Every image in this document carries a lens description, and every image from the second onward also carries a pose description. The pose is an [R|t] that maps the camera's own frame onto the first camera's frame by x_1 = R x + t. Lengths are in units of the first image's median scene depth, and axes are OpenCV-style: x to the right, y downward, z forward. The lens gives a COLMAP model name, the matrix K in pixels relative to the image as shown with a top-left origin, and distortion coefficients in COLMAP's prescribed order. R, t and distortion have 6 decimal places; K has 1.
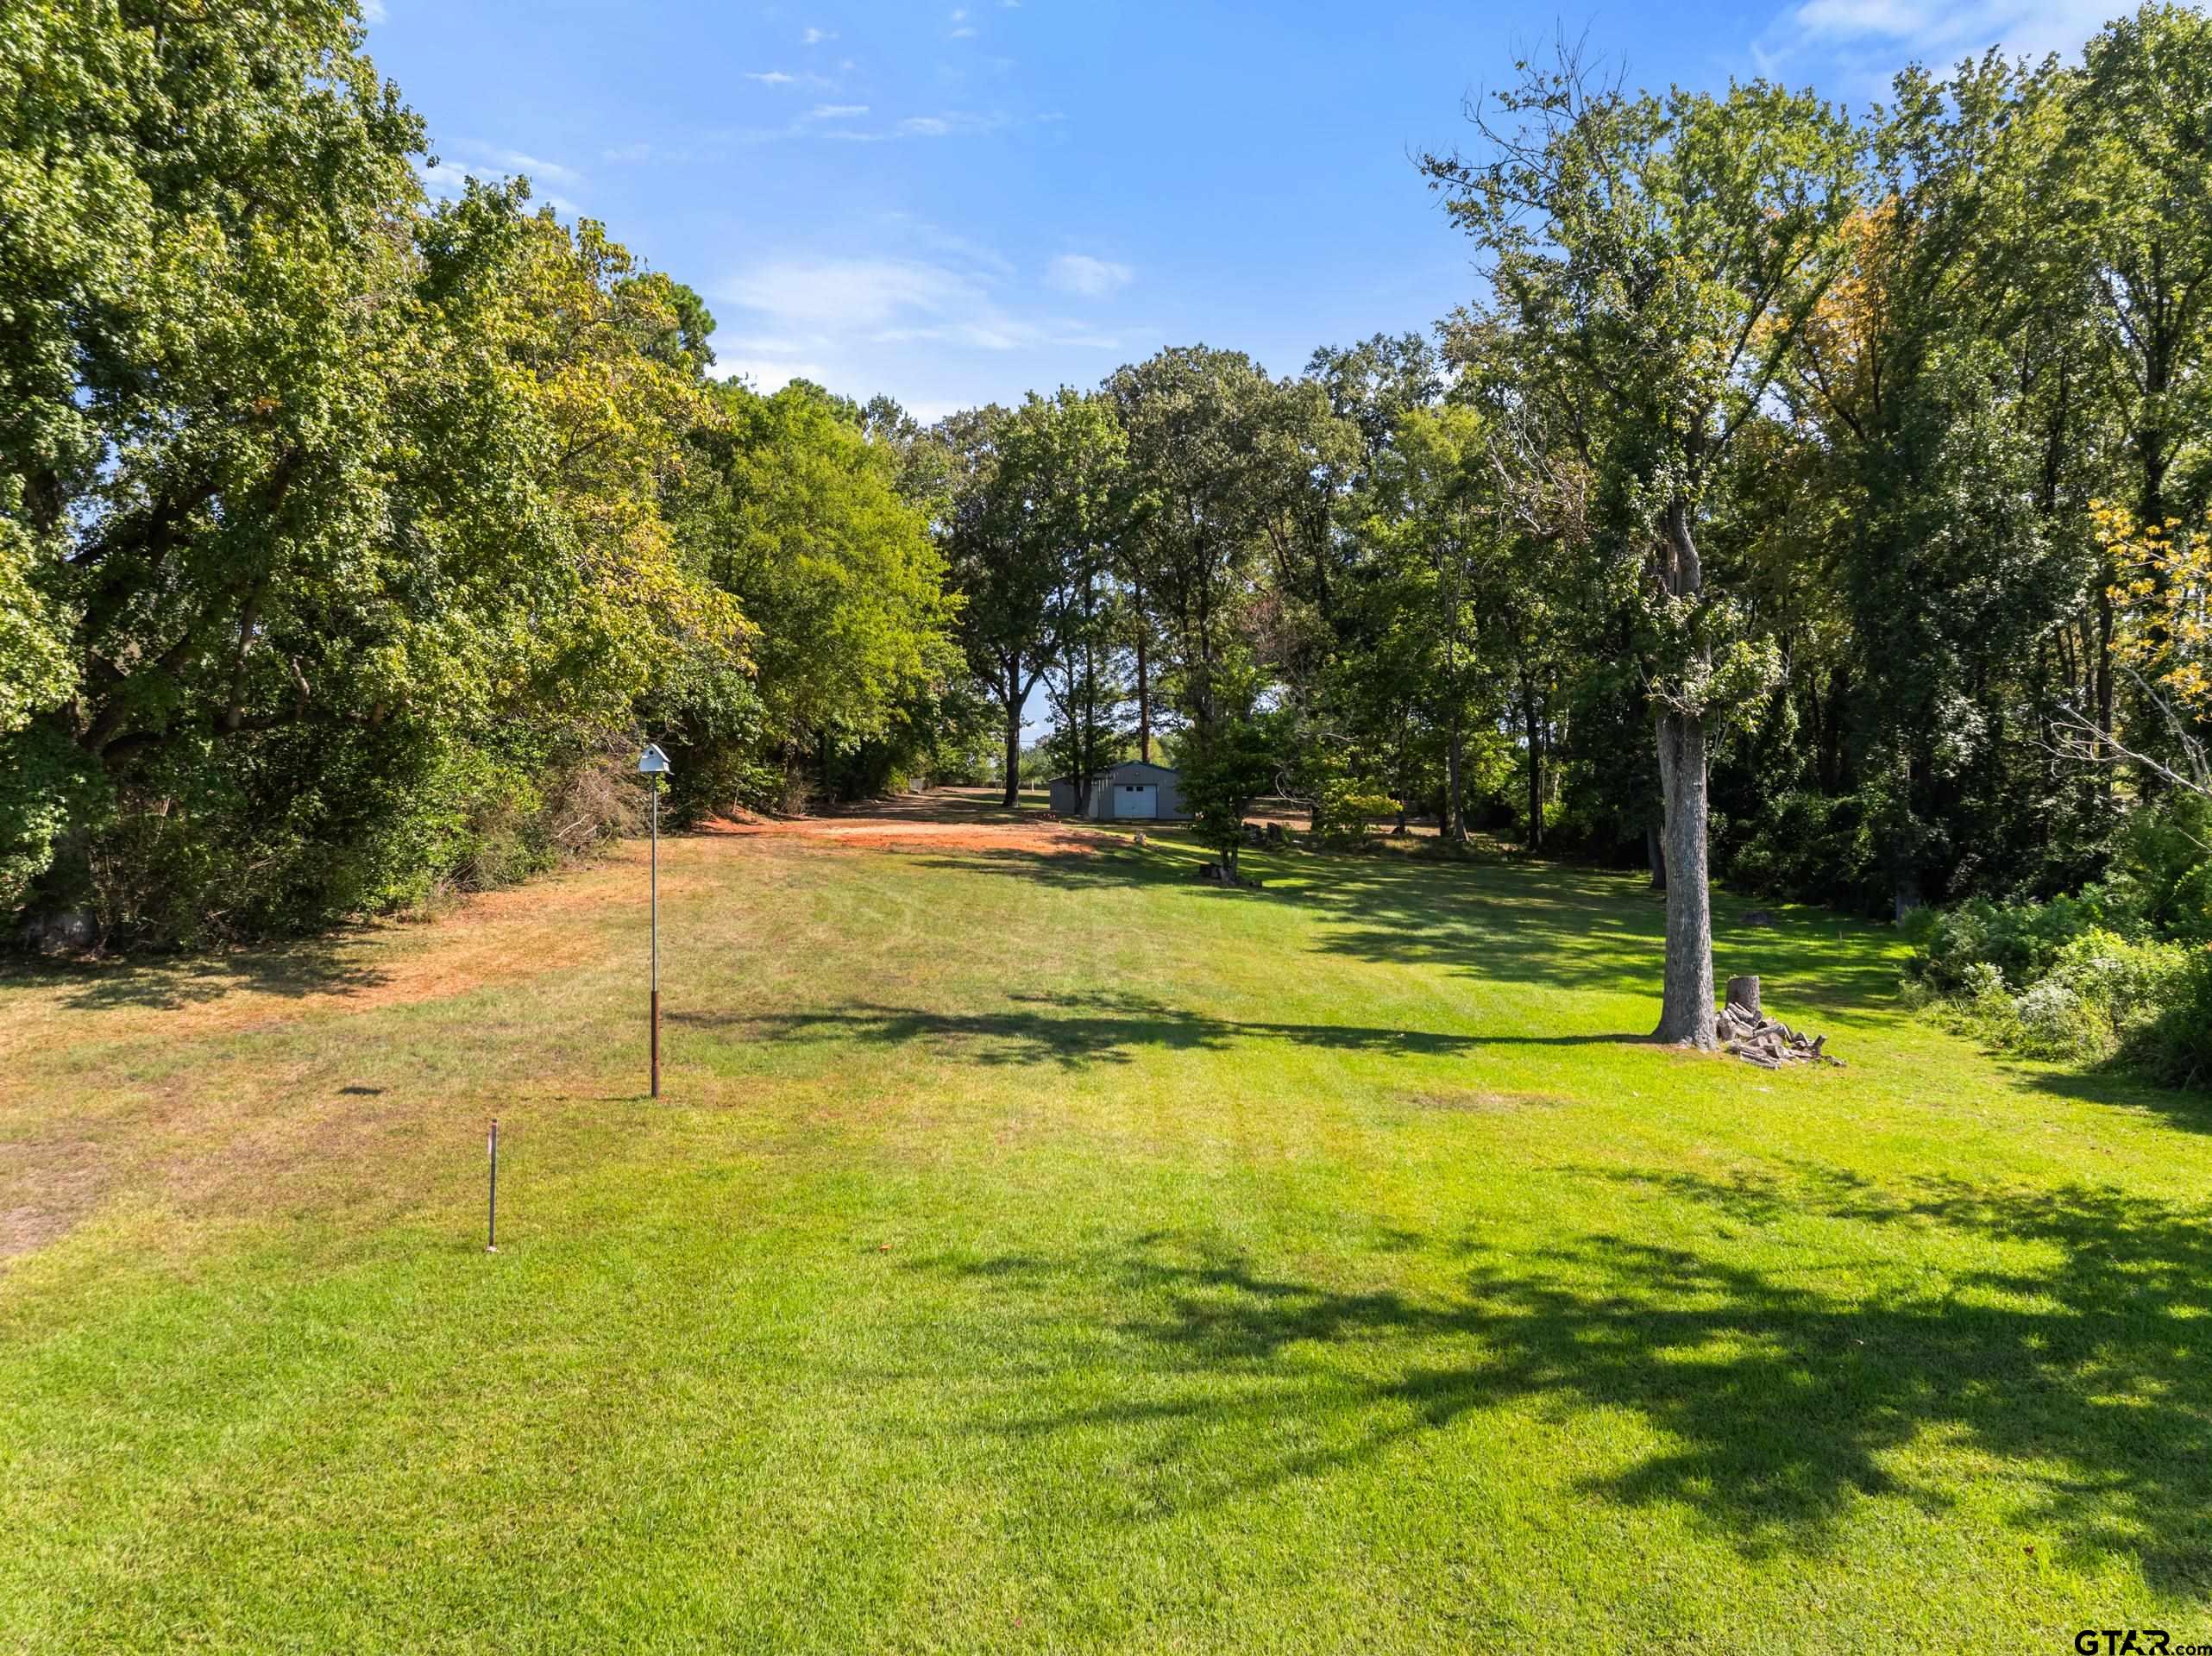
lens RADIAL K [[1561.7, 0, 1106.0], [0, 1561.7, 828.0], [0, 0, 1]] dist [-0.041373, 0.002037]
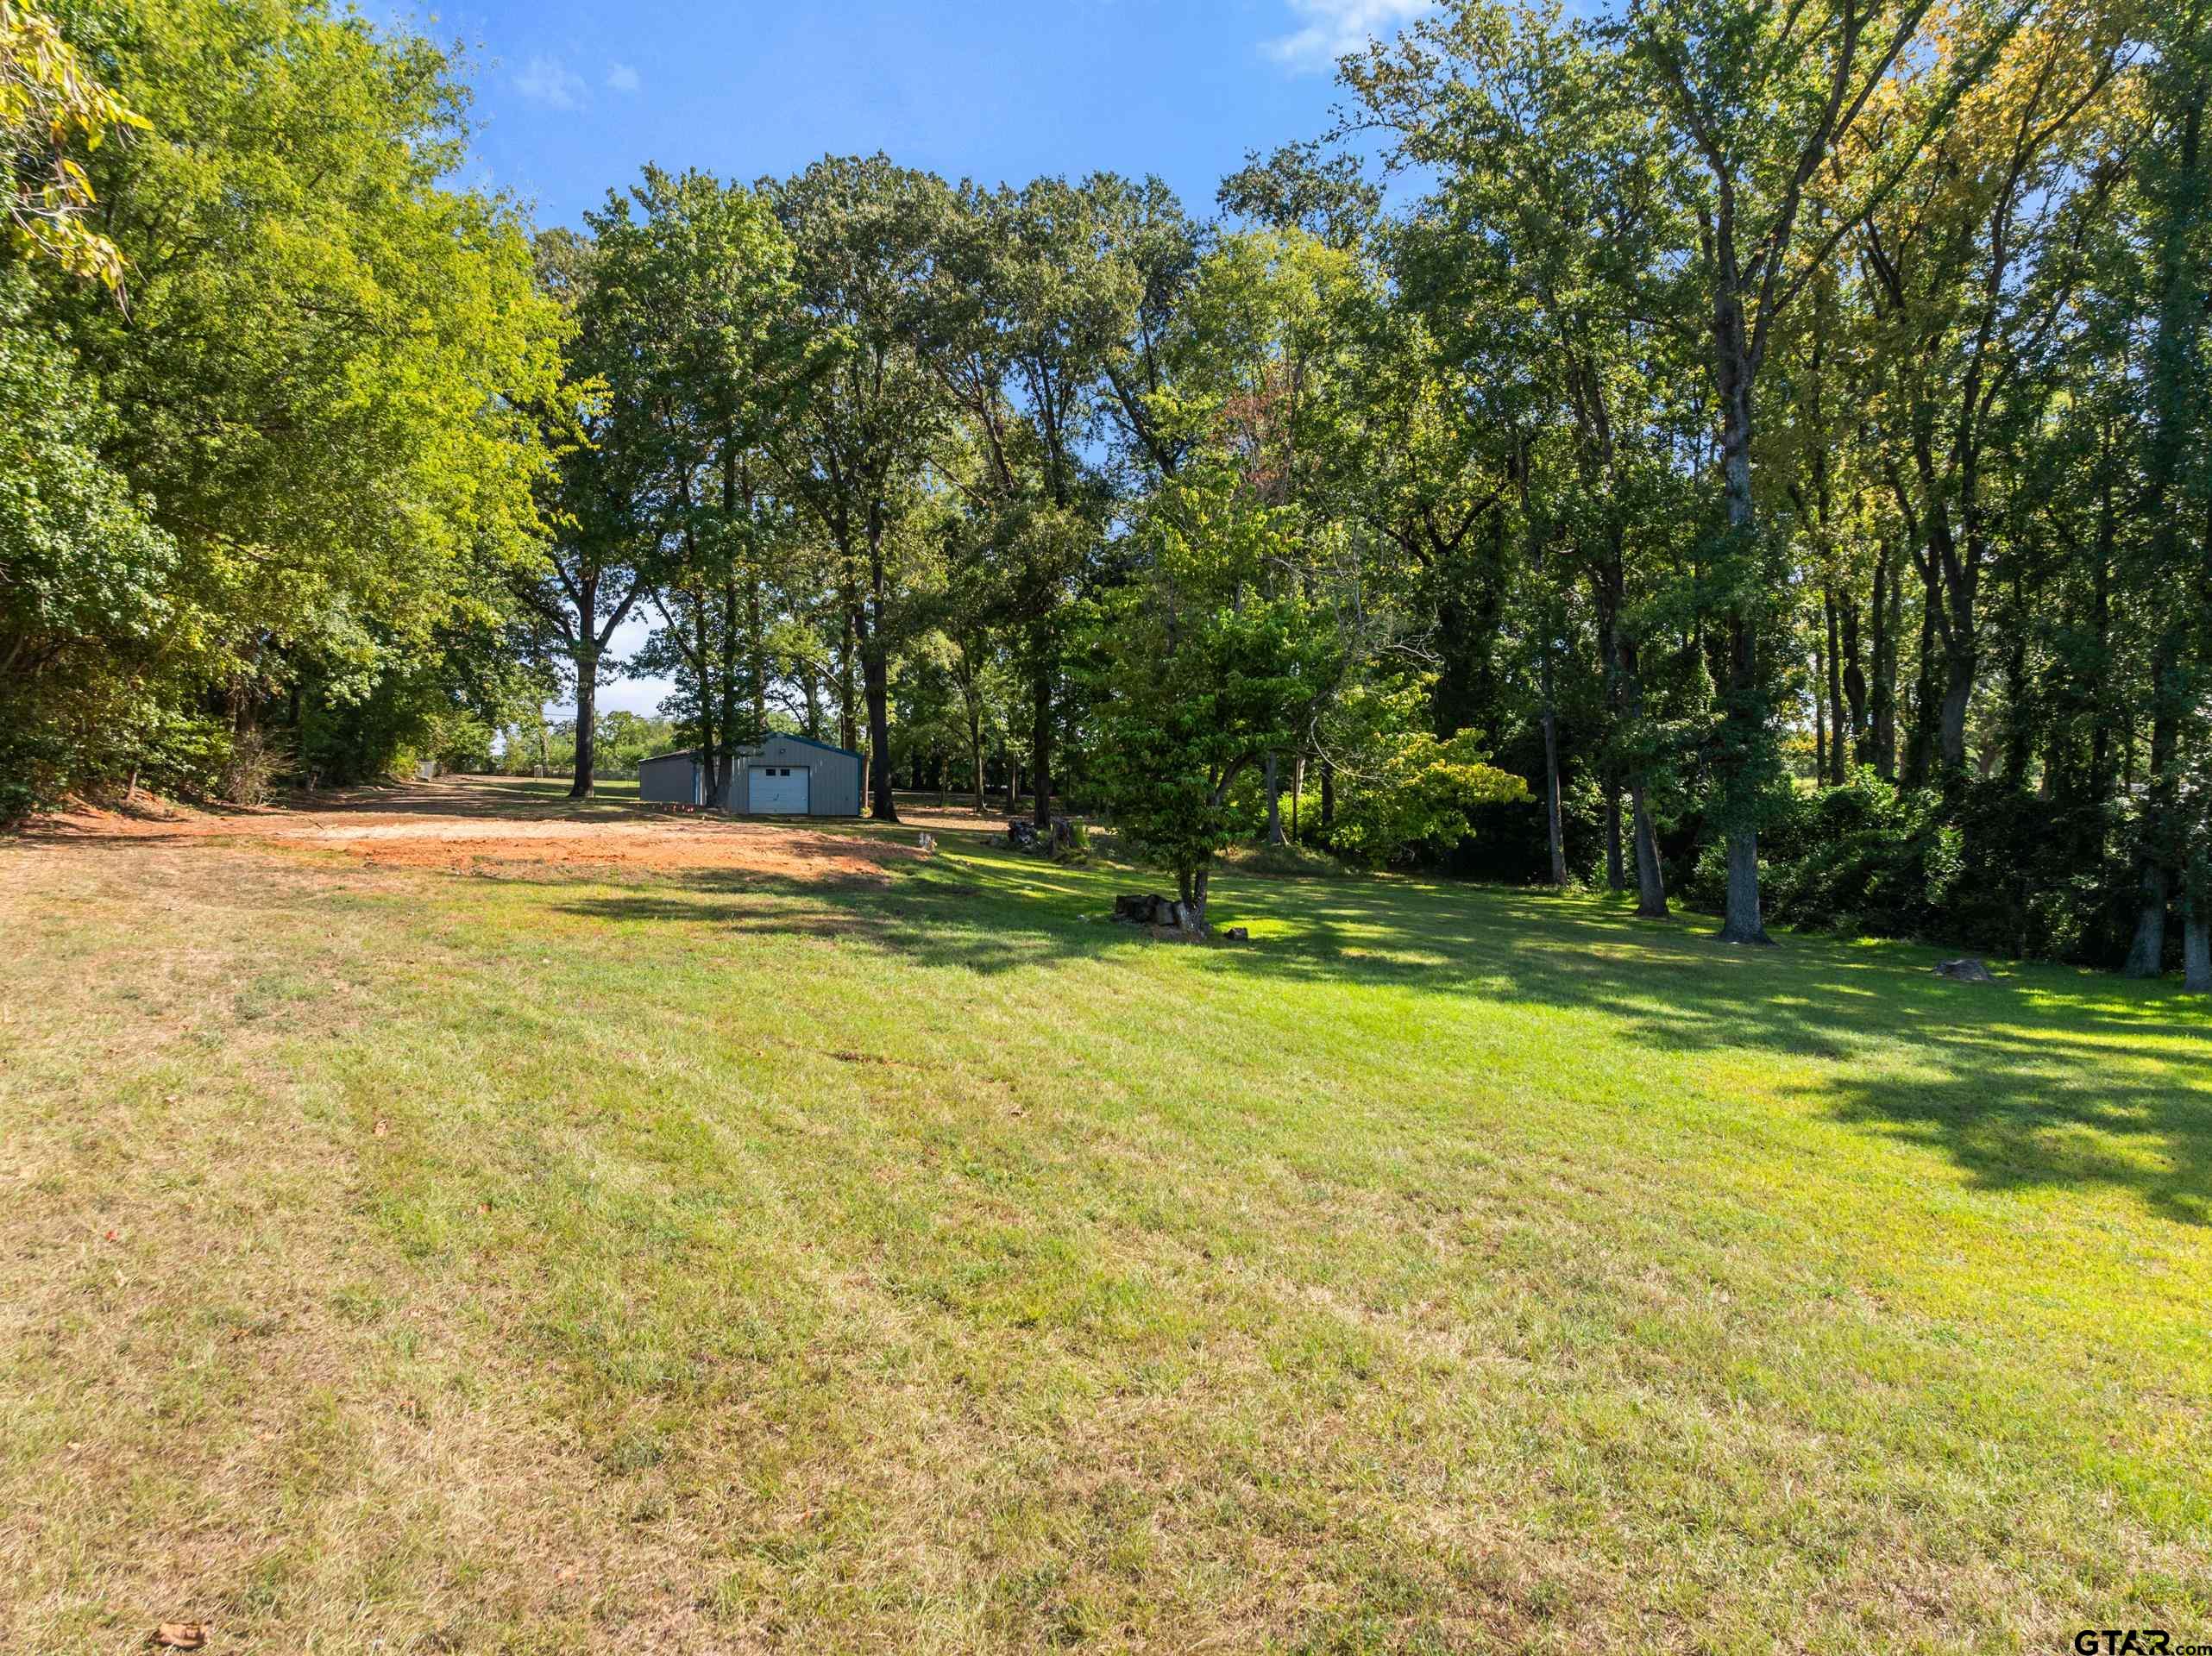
lens RADIAL K [[1561.7, 0, 1106.0], [0, 1561.7, 828.0], [0, 0, 1]] dist [-0.041373, 0.002037]
pose [[0.951602, 0.000584, 0.307332, -0.074014], [-0.000482, 1.000000, -0.000409, 0.000357], [-0.307332, 0.000241, 0.951602, 0.363008]]
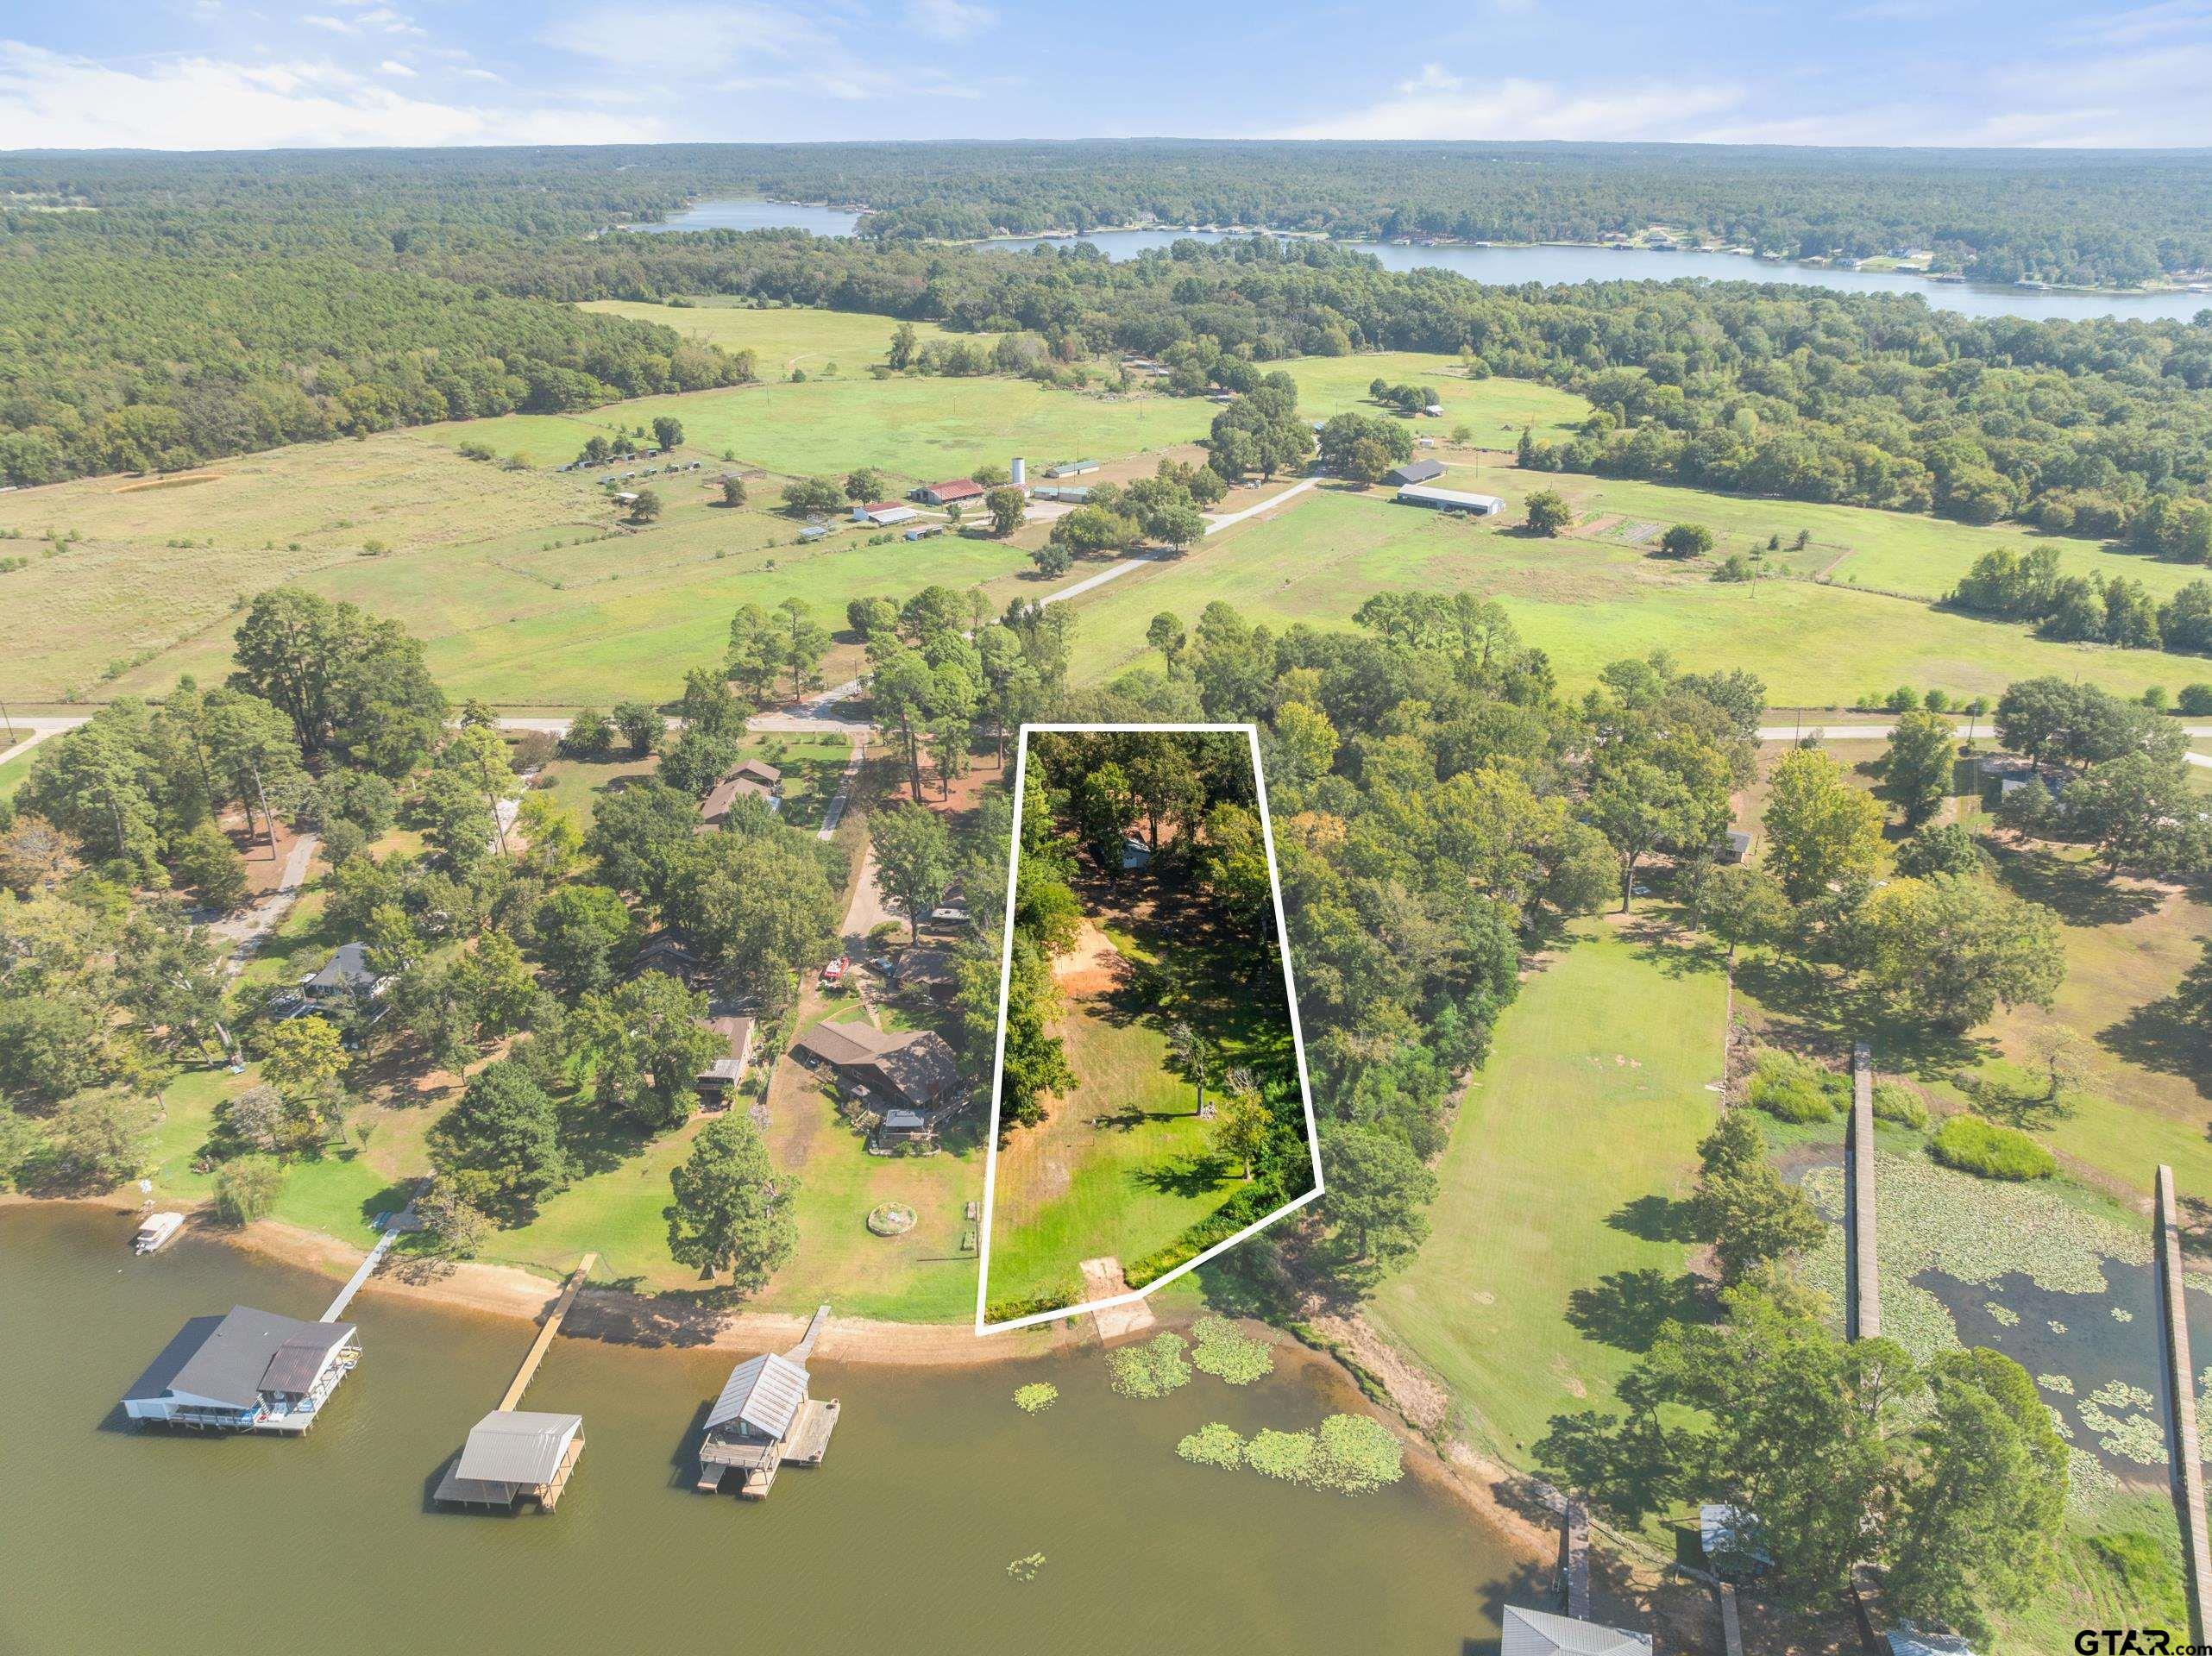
lens RADIAL K [[1561.3, 0, 1106.0], [0, 1561.3, 828.0], [0, 0, 1]] dist [-0.031161, -0.010579]
pose [[0.999884, -0.003007, 0.014961, -0.087325], [-0.003351, 0.913201, 0.407496, -1.621164], [-0.014888, -0.407499, 0.913084, -2.086626]]
